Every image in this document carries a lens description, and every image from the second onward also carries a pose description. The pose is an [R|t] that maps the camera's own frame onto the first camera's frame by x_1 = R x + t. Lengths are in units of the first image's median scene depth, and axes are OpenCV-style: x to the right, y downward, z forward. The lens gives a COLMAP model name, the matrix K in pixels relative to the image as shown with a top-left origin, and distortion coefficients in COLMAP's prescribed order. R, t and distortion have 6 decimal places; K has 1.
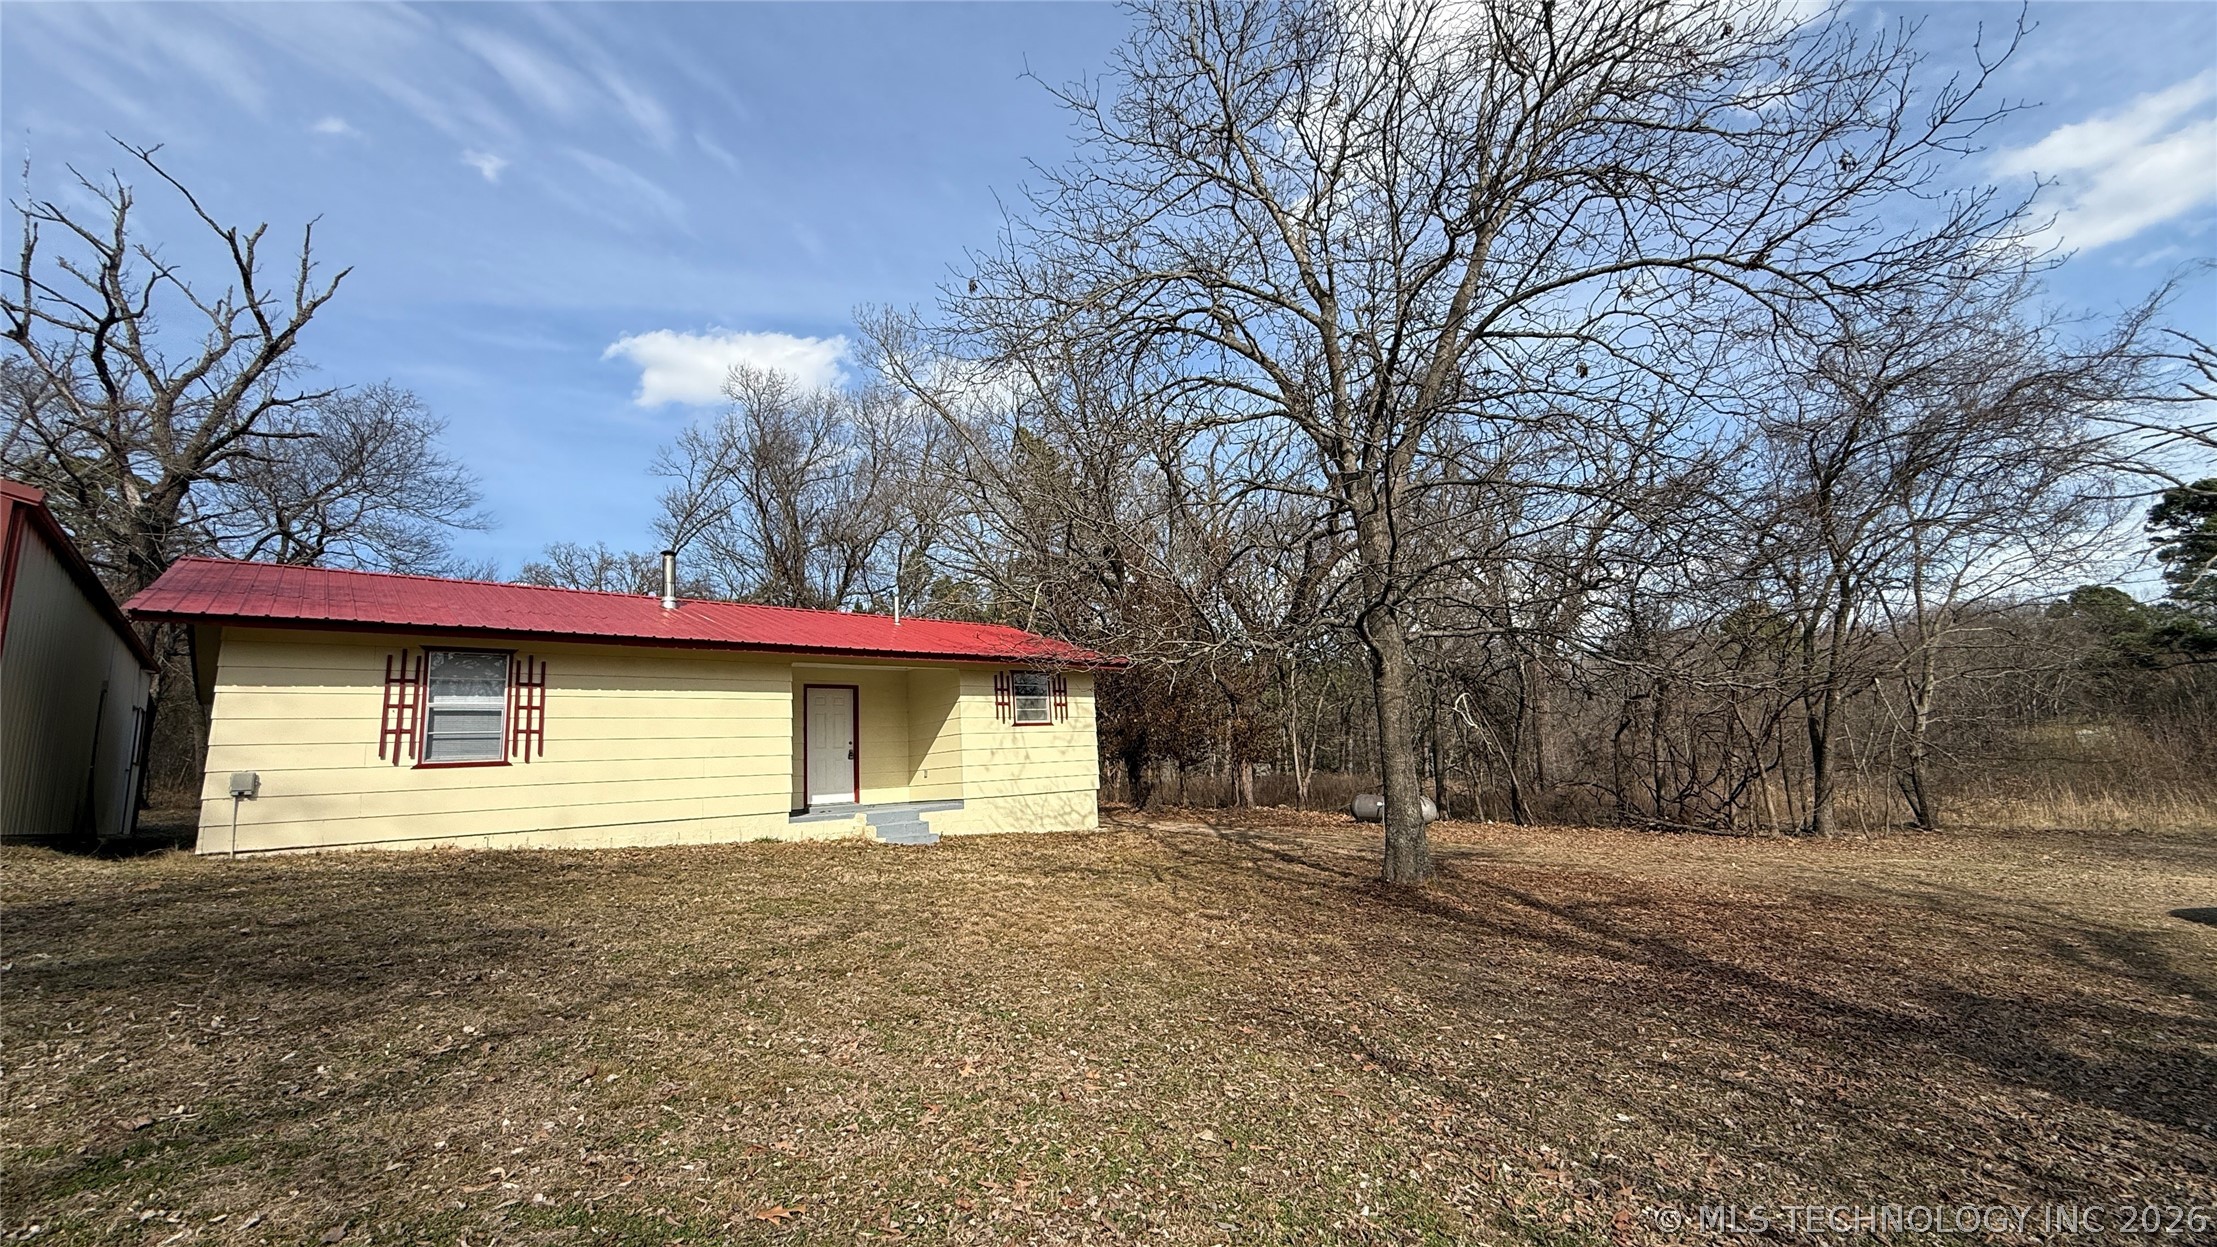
lens RADIAL K [[884.8, 0, 1105.3], [0, 884.8, 619.3], [0, 0, 1]] dist [-0.000706, -0.000562]
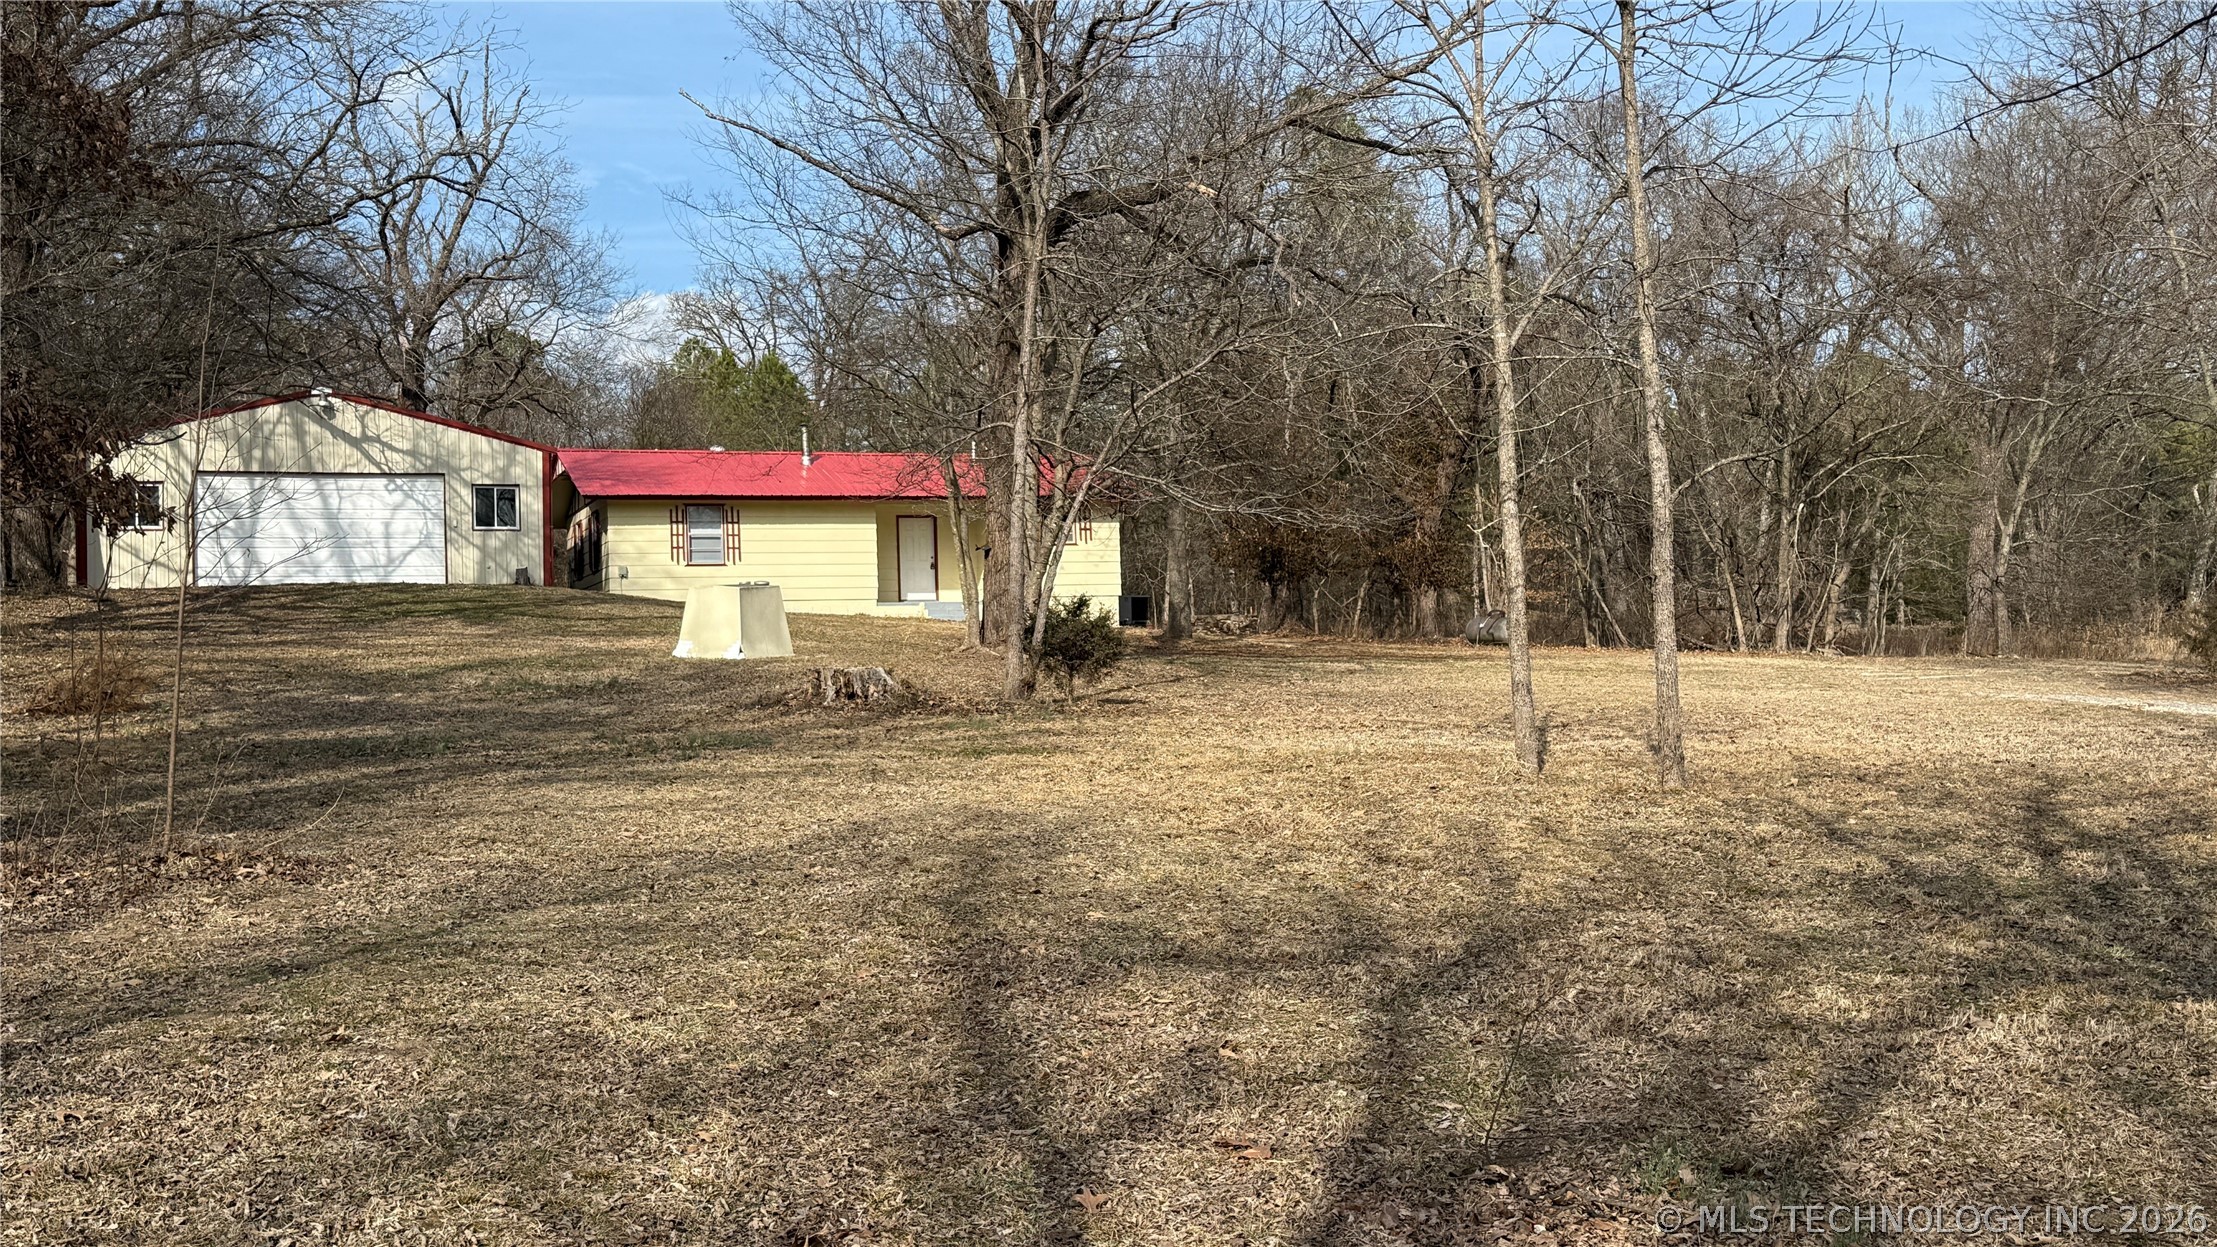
lens RADIAL K [[2304.8, 0, 1108.5], [0, 2304.8, 623.5], [0, 0, 1]] dist [0.002371, 0.000655]
pose [[0.928153, 0.015328, -0.371884, 1.554414], [0.043009, 0.988042, 0.148066, -0.330292], [0.369706, -0.153423, 0.916394, -2.621630]]
